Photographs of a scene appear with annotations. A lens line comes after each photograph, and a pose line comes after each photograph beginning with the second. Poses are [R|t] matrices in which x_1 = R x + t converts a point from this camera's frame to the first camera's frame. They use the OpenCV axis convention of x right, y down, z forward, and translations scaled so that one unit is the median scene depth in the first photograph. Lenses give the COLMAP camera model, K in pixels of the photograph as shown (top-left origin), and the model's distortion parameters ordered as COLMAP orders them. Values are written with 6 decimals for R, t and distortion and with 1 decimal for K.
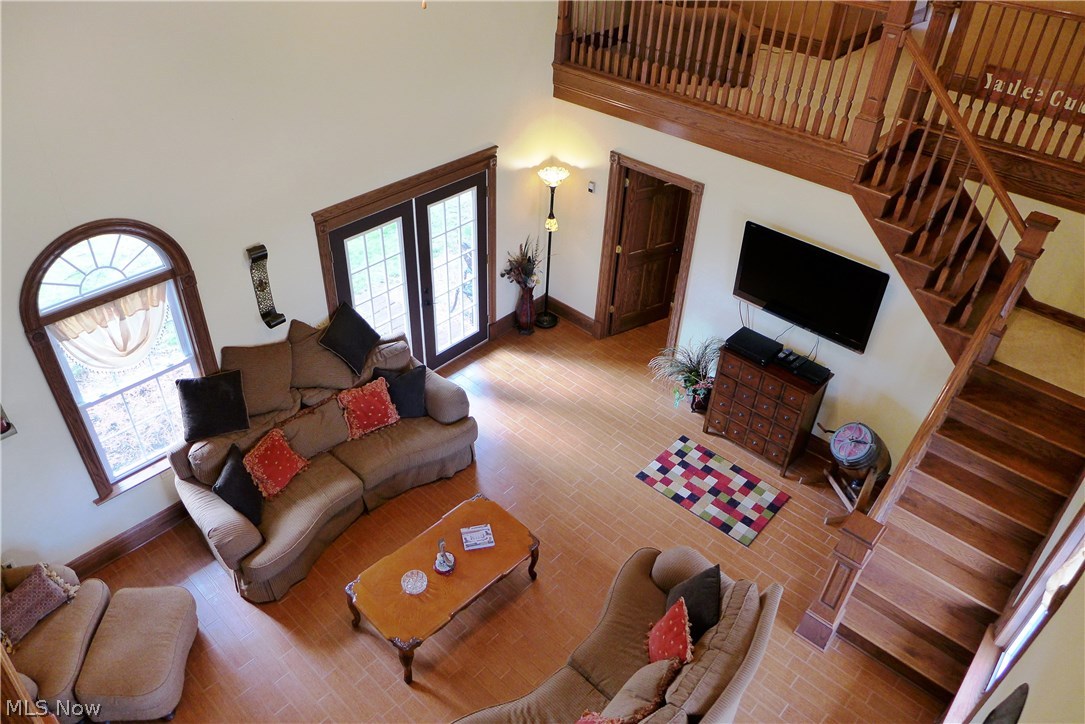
lens RADIAL K [[754.9, 0, 524.8], [0, 754.9, 358.4], [0, 0, 1]] dist [-0.034926, 0.000330]
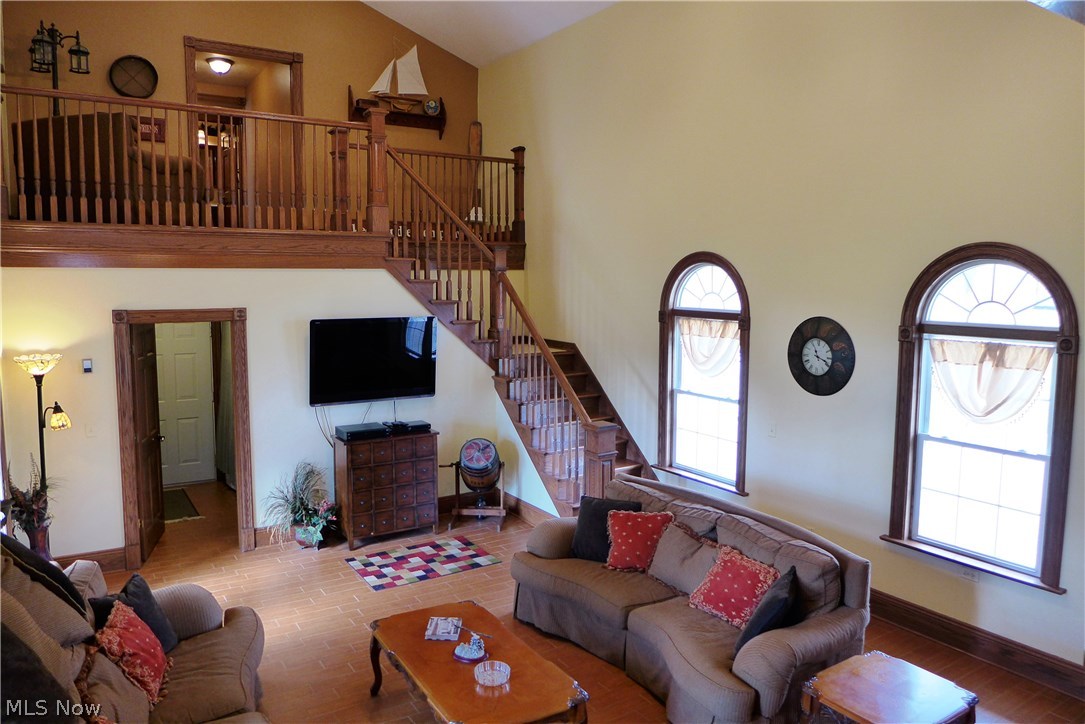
lens RADIAL K [[754.9, 0, 524.8], [0, 754.9, 358.4], [0, 0, 1]] dist [-0.034926, 0.000330]
pose [[0.260207, -0.125302, 0.957388, -0.612633], [0.588328, 0.806797, -0.054308, 0.090241], [-0.765612, 0.577390, 0.283653, 0.474396]]
